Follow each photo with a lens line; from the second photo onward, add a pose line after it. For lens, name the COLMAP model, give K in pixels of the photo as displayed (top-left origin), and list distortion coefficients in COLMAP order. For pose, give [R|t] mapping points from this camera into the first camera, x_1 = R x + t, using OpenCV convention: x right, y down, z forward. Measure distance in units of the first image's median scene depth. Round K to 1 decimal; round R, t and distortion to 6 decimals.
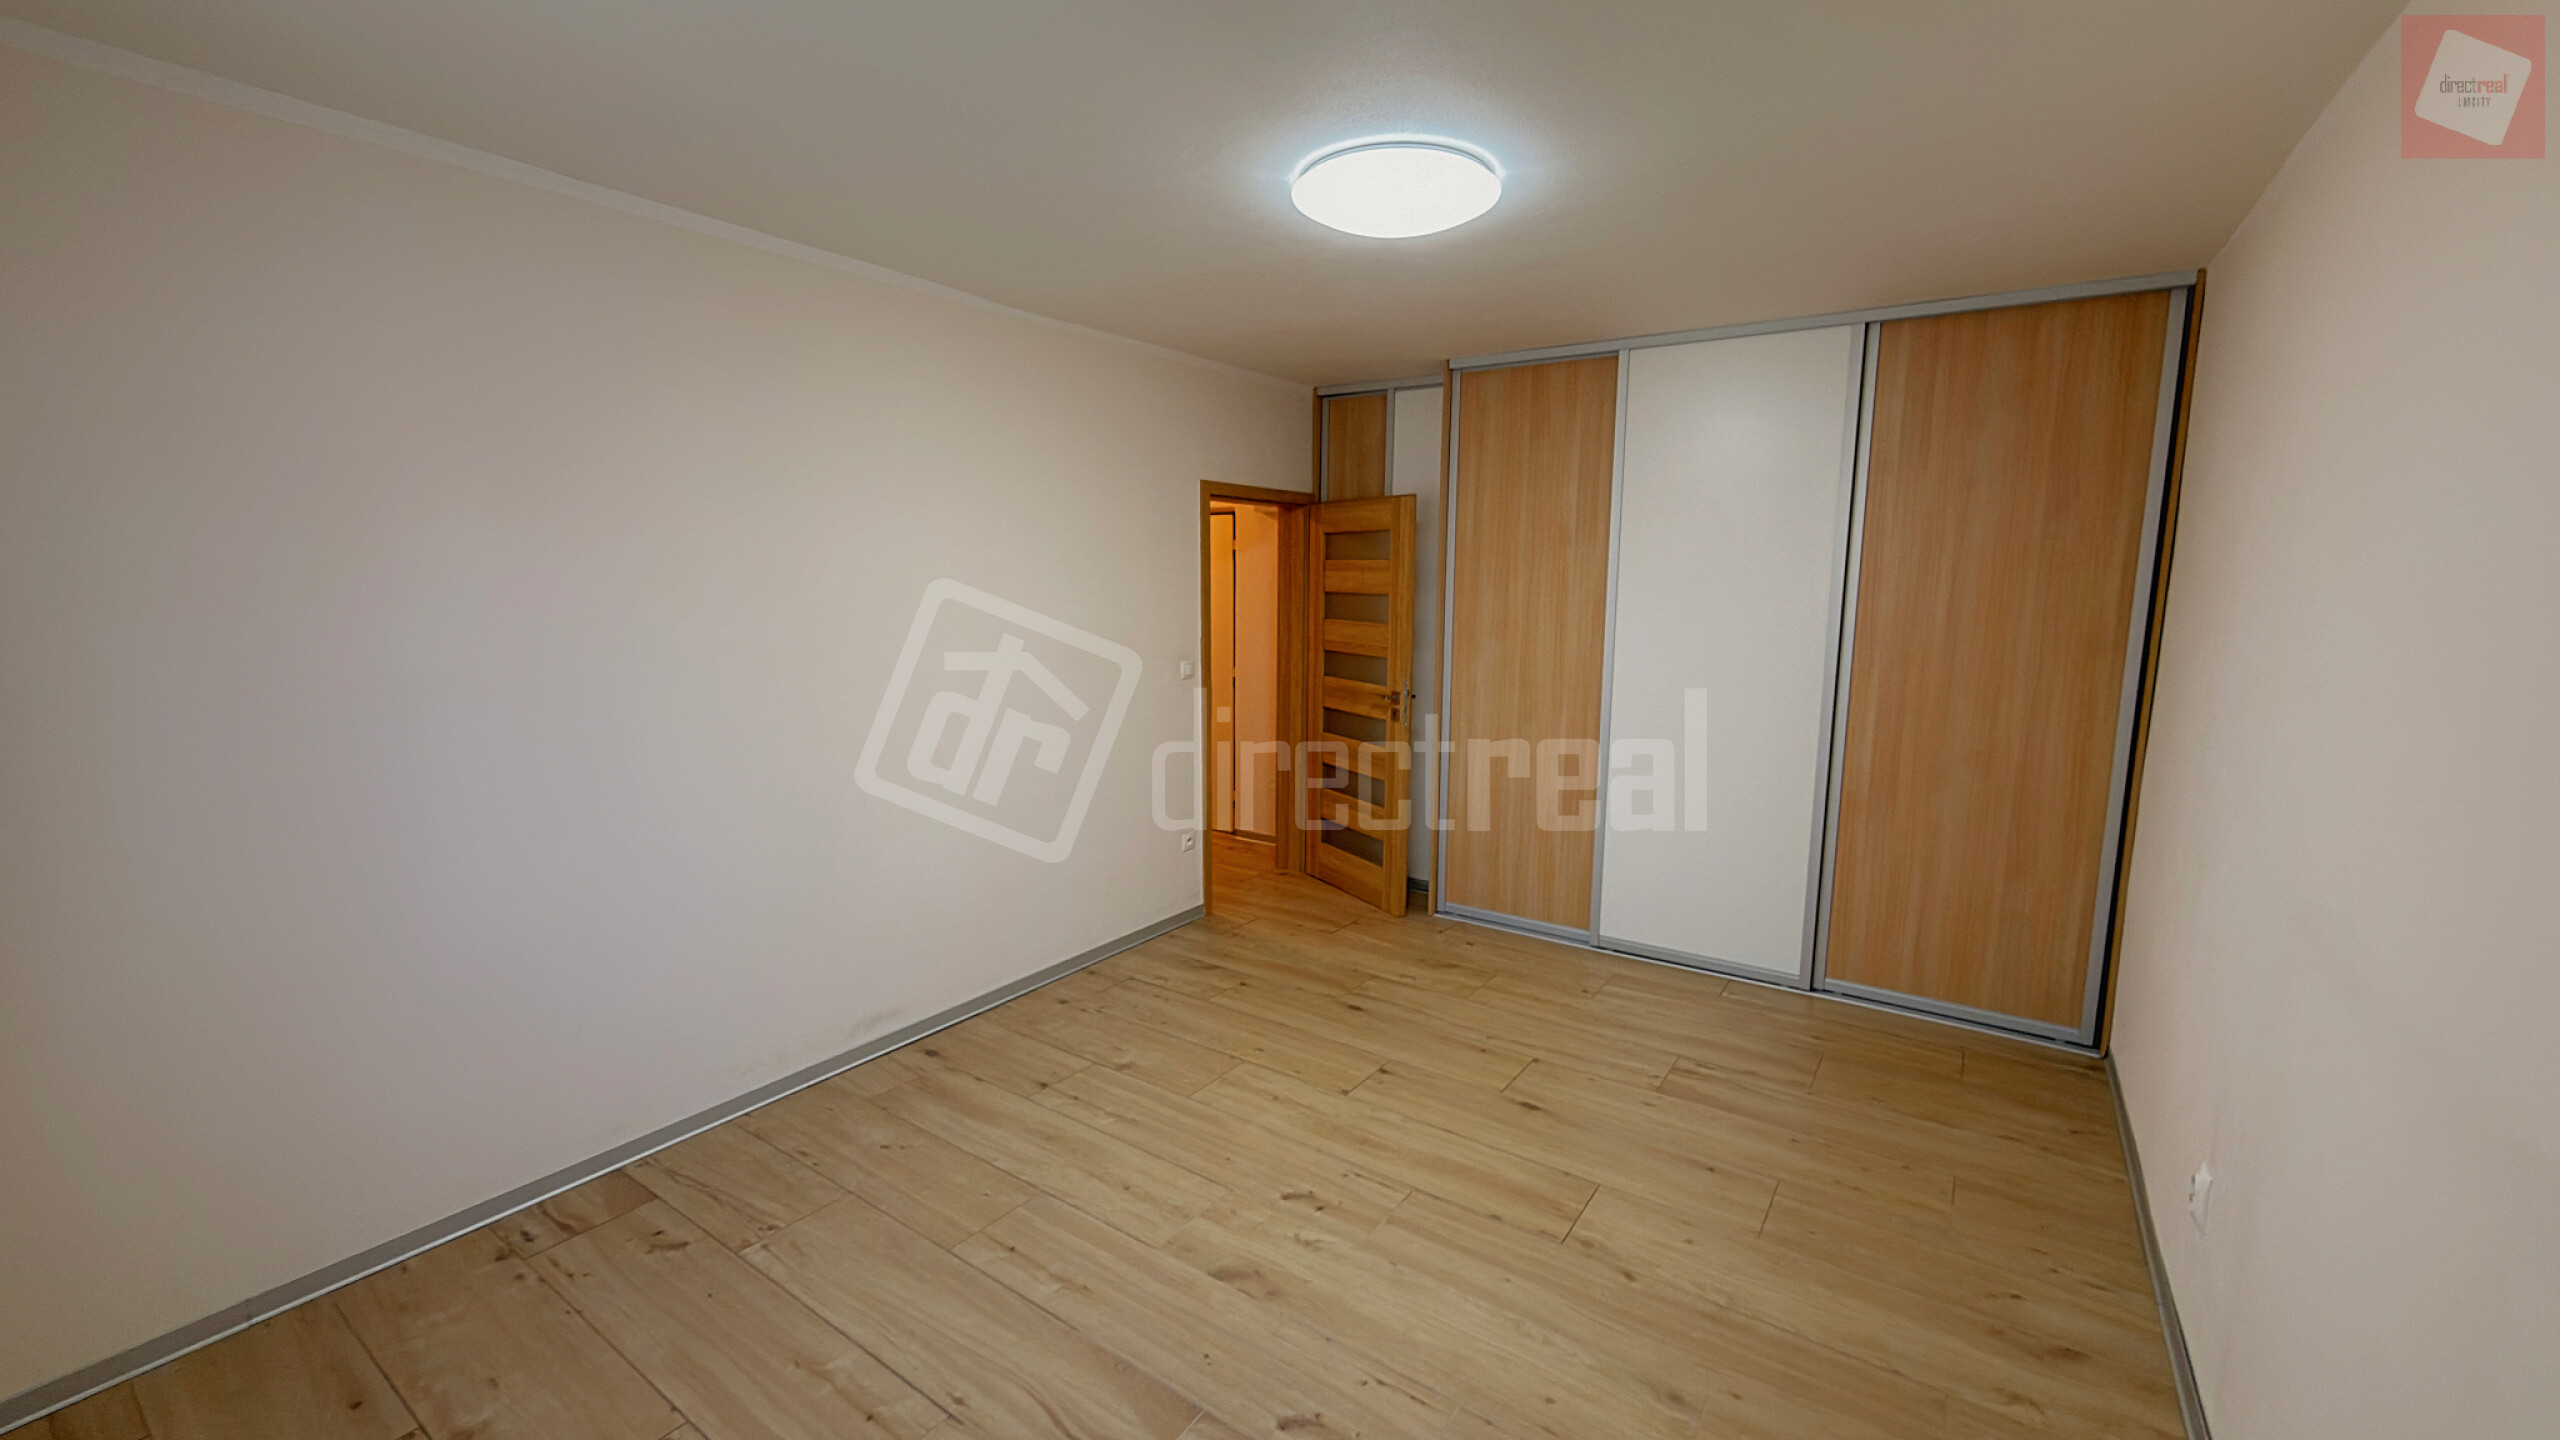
lens RADIAL K [[1011.2, 0, 1289.4], [0, 1011.2, 721.0], [0, 0, 1]] dist [-0.001532, -0.000029]
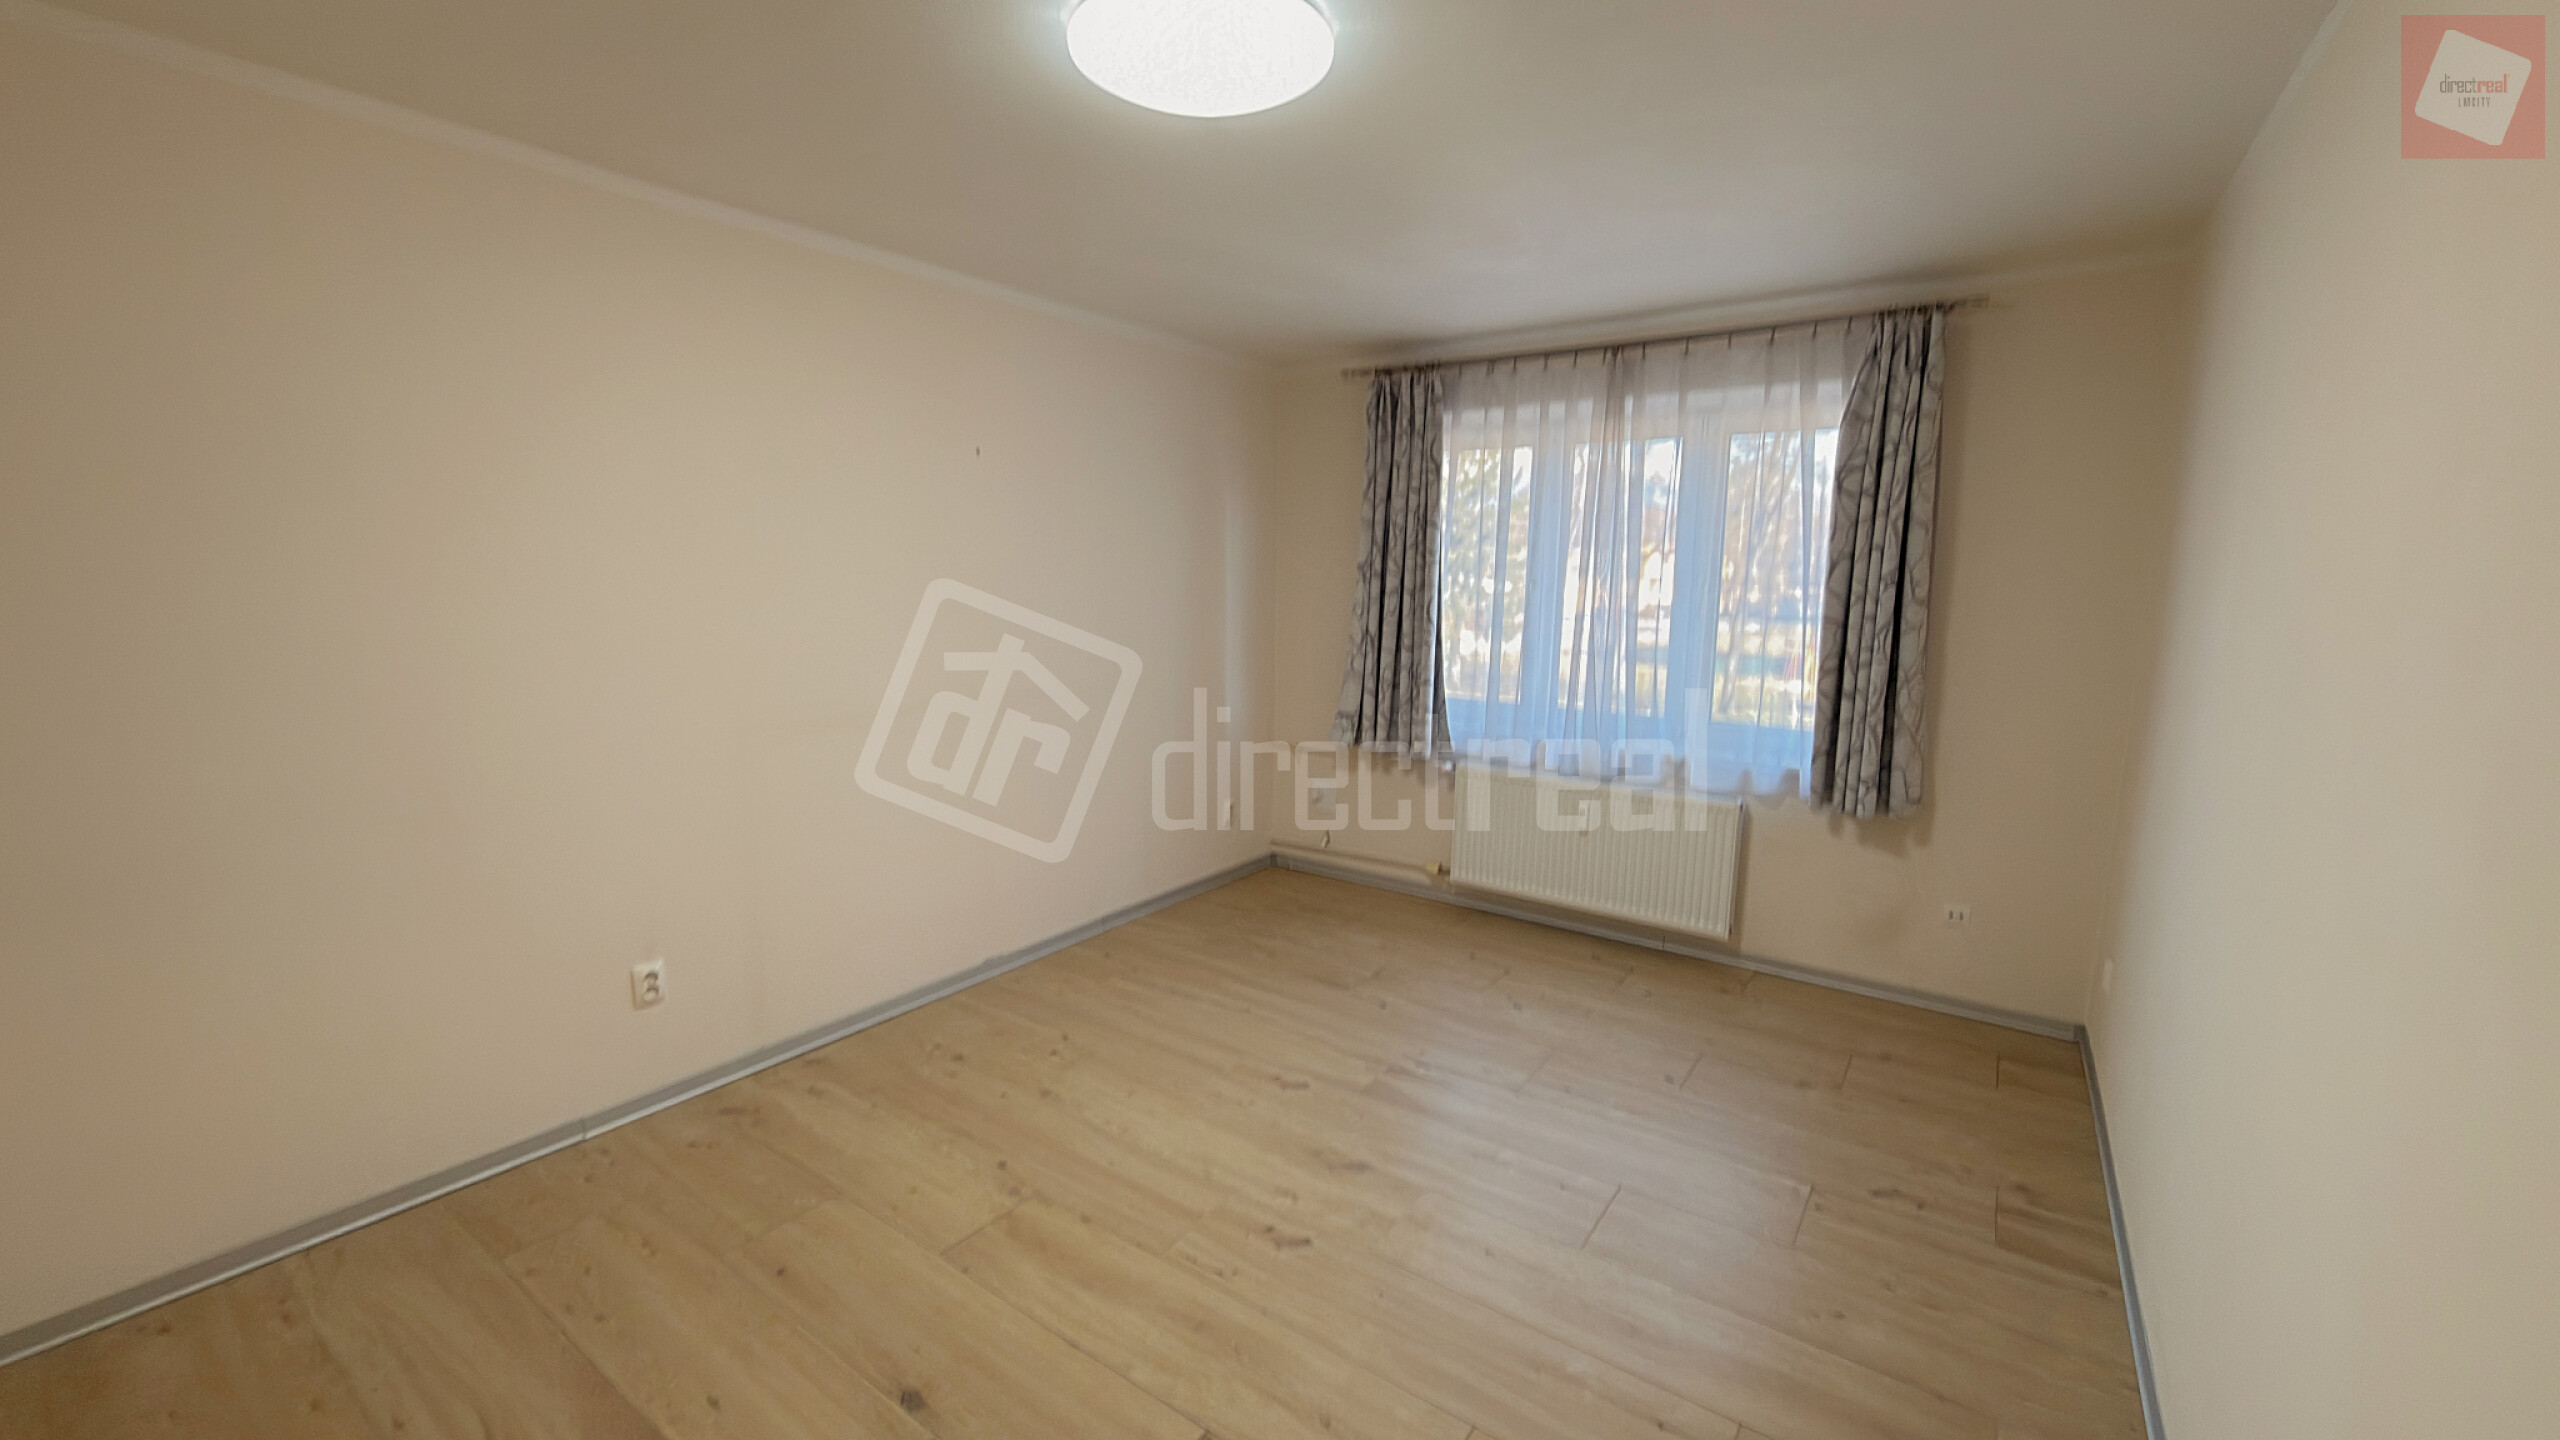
lens RADIAL K [[1011.2, 0, 1291.4], [0, 1011.2, 718.8], [0, 0, 1]] dist [-0.001532, -0.000029]
pose [[-0.999818, -0.018738, 0.003710, 0.016170], [-0.016928, 0.959155, 0.282376, -0.235537], [-0.008850, 0.282261, -0.959297, 1.790077]]
